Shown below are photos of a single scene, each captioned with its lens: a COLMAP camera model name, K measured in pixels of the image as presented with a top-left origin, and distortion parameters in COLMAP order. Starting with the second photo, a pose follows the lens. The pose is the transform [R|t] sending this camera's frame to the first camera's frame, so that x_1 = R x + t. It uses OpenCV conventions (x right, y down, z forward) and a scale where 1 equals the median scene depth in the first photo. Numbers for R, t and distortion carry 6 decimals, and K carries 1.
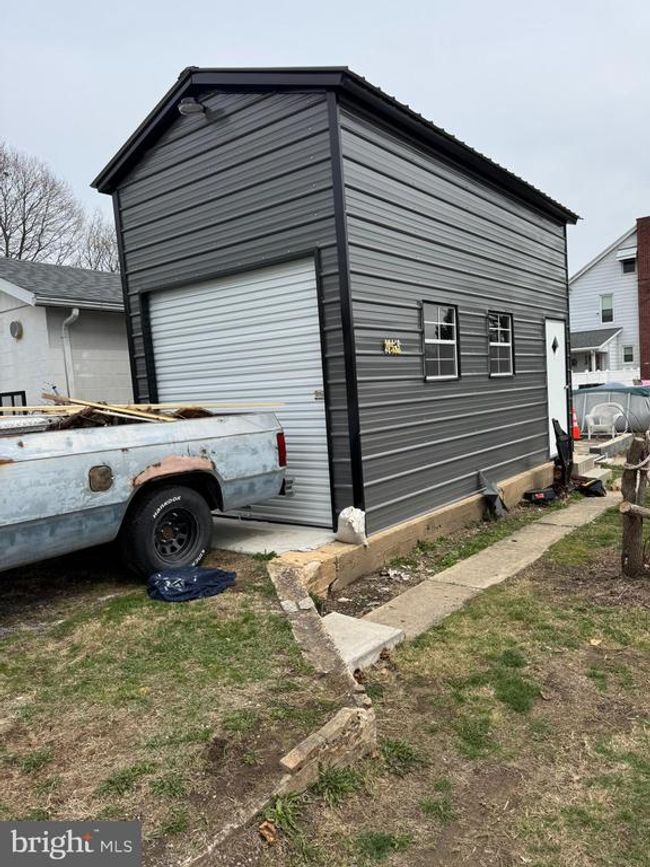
lens RADIAL K [[615.8, 0, 327.1], [0, 615.8, 434.4], [0, 0, 1]] dist [0.043856, -0.061903]
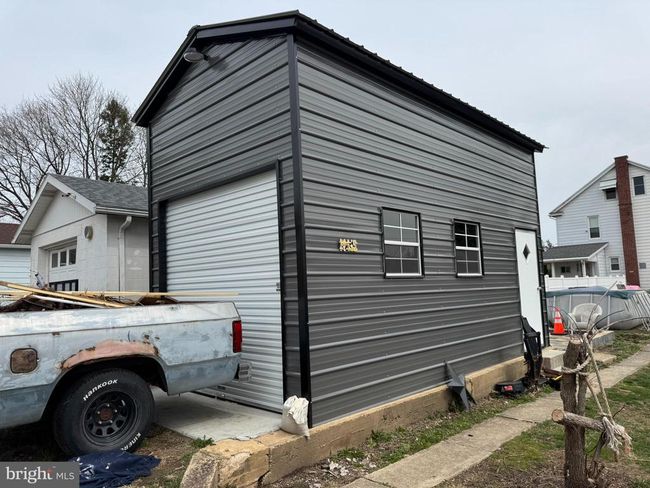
lens RADIAL K [[461.7, 0, 325.6], [0, 461.7, 241.0], [0, 0, 1]] dist [0.043856, -0.061903]
pose [[0.992842, 0.014271, -0.118580, 0.150098], [-0.034042, 0.985466, -0.166429, -0.009643], [0.114482, 0.169274, 0.978897, 0.161065]]
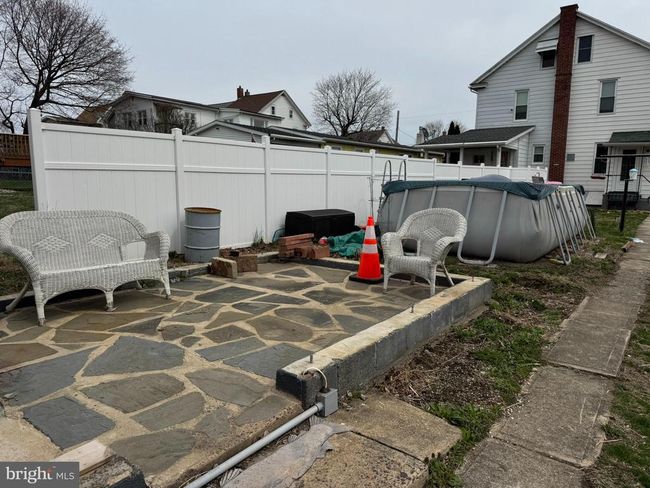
lens RADIAL K [[461.7, 0, 328.0], [0, 461.7, 245.5], [0, 0, 1]] dist [0.043856, -0.061903]
pose [[0.997688, 0.063717, 0.023641, 0.807400], [-0.065268, 0.995265, 0.072024, -0.094143], [-0.018940, -0.073401, 0.997123, 1.463566]]
